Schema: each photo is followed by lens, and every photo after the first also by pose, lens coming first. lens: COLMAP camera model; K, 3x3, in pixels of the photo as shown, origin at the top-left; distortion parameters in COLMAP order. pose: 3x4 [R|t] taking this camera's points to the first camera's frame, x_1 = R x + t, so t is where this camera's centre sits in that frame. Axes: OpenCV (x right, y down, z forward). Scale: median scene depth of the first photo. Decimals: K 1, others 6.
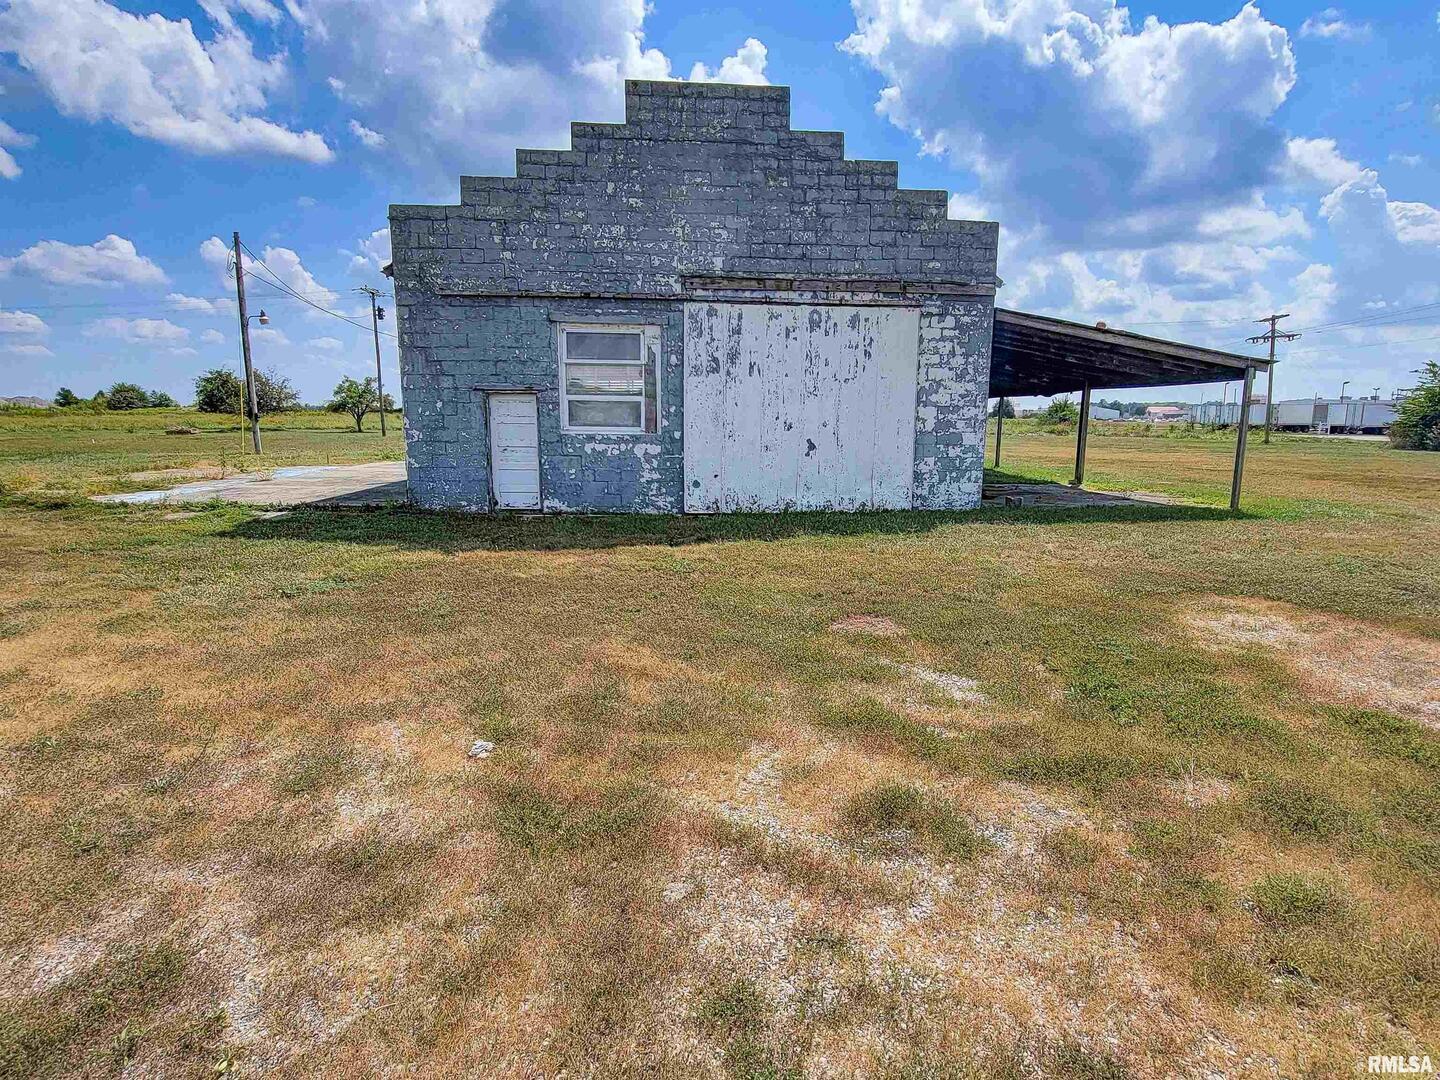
lens RADIAL K [[785.4, 0, 724.7], [0, 785.4, 539.4], [0, 0, 1]] dist [-0.003720, -0.001591]
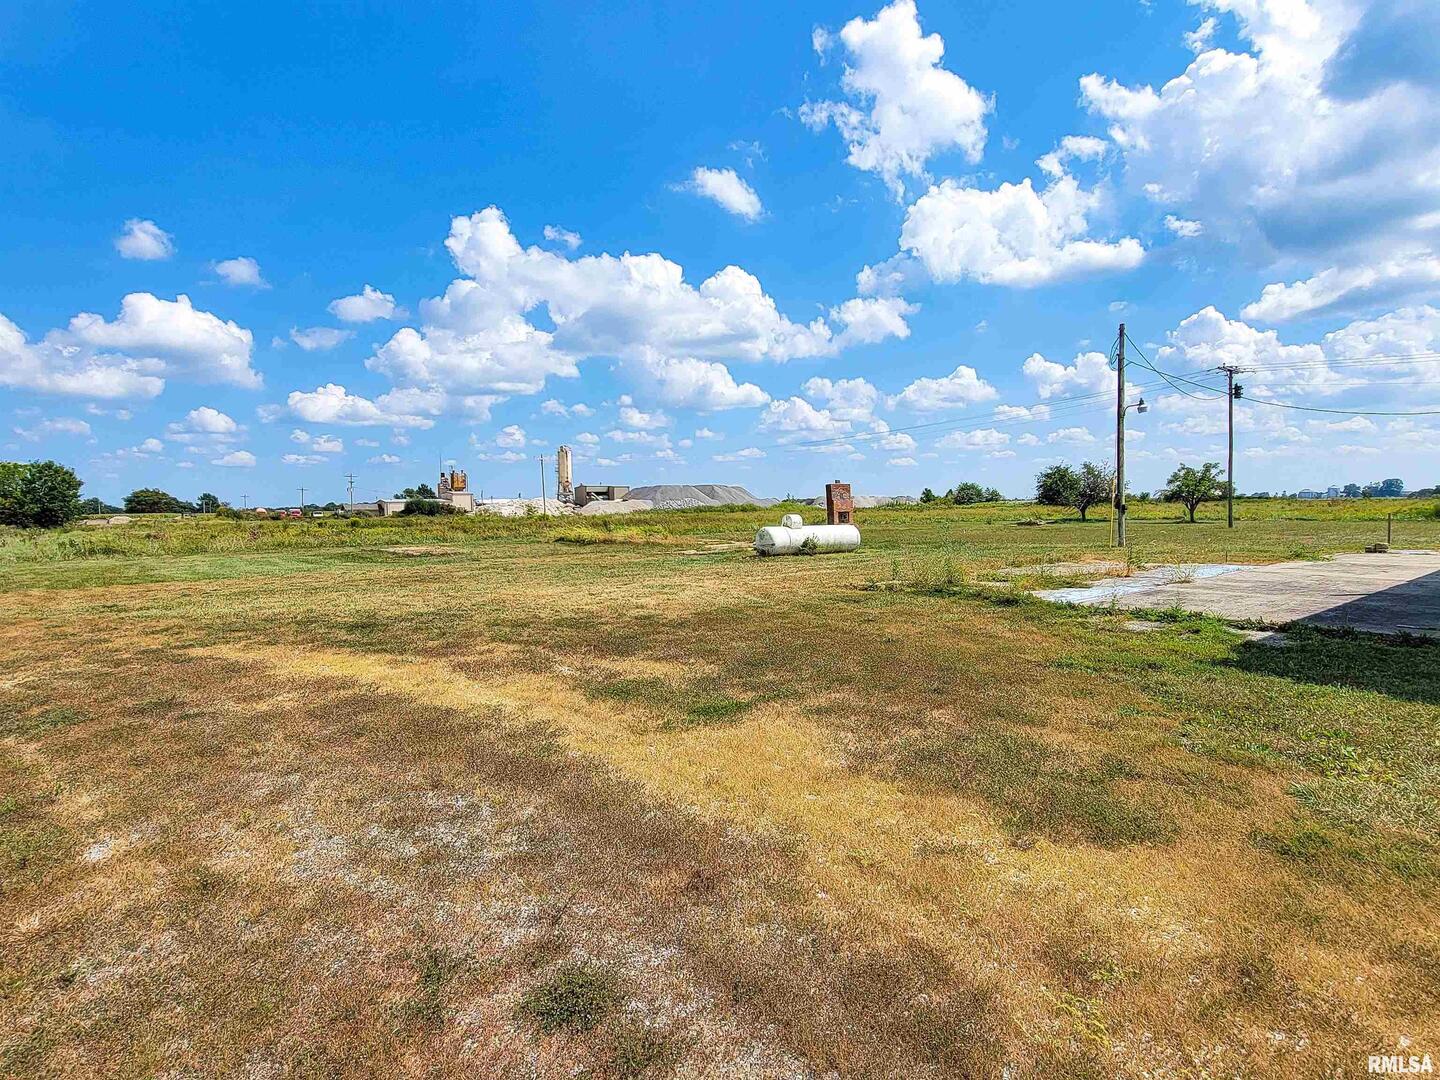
lens RADIAL K [[749.7, 0, 721.1], [0, 749.7, 539.1], [0, 0, 1]] dist [0.001537, -0.000091]
pose [[0.591402, 0.014424, -0.806248, -0.082599], [-0.104443, 0.992788, -0.058850, -0.007563], [0.799585, 0.119011, 0.588643, 0.038178]]
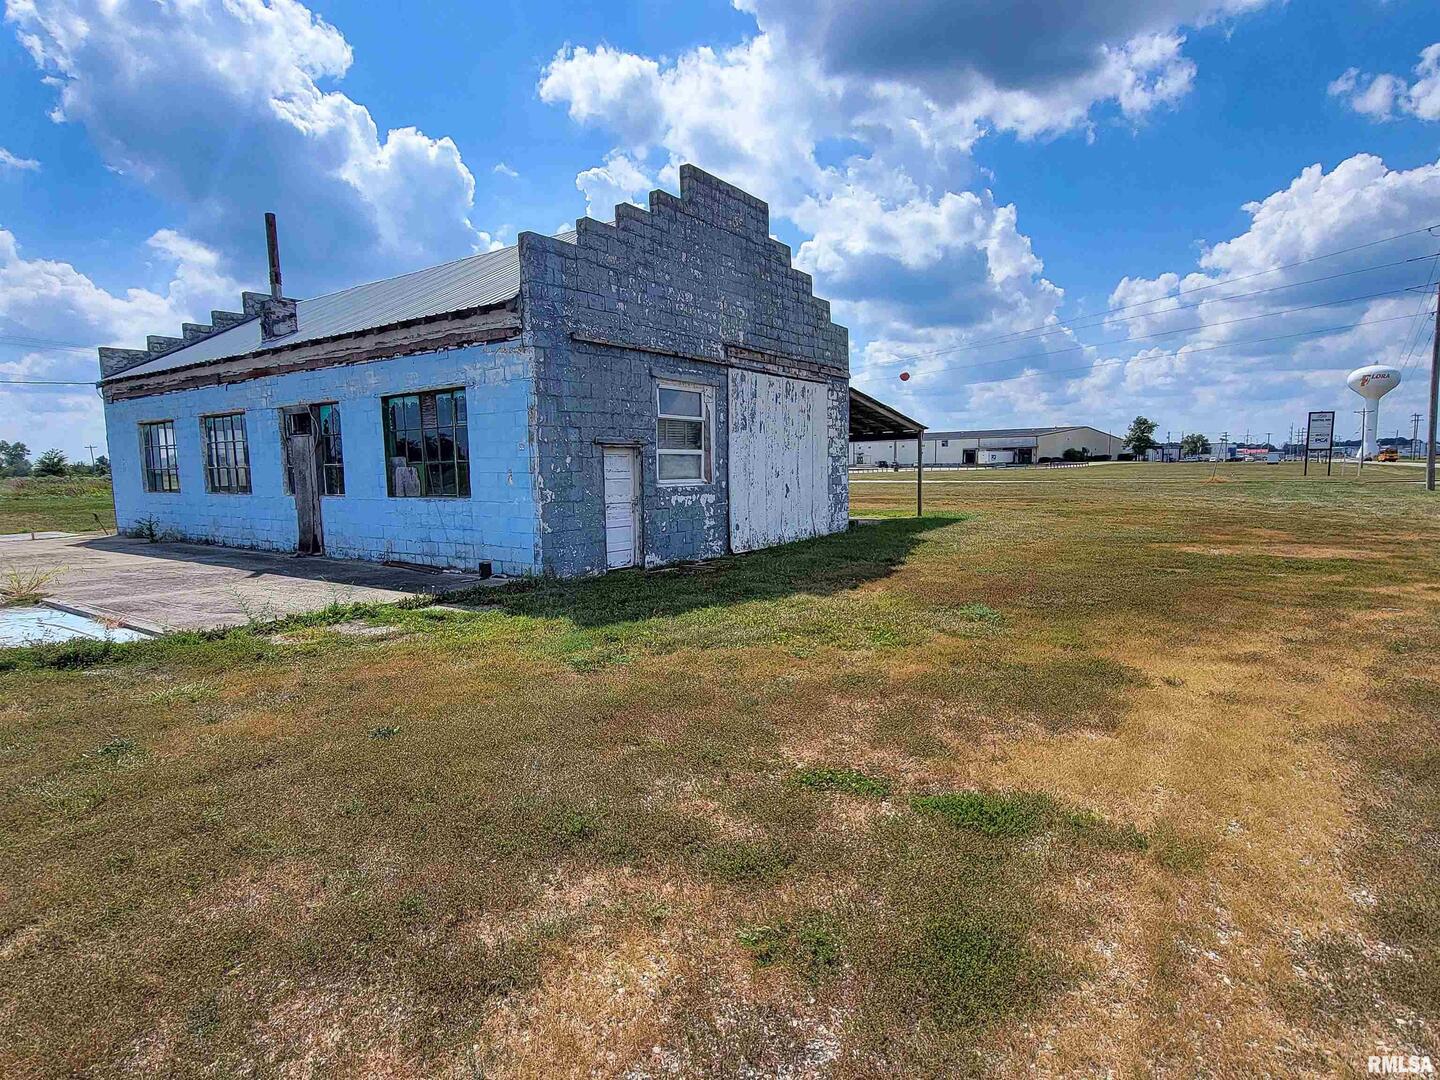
lens RADIAL K [[749.7, 0, 721.0], [0, 749.7, 533.8], [0, 0, 1]] dist [0.001537, -0.000091]
pose [[0.660925, -0.087924, 0.745284, -0.861099], [0.141705, 0.989869, -0.008886, -0.055321], [-0.736952, 0.111483, 0.666688, 0.306028]]
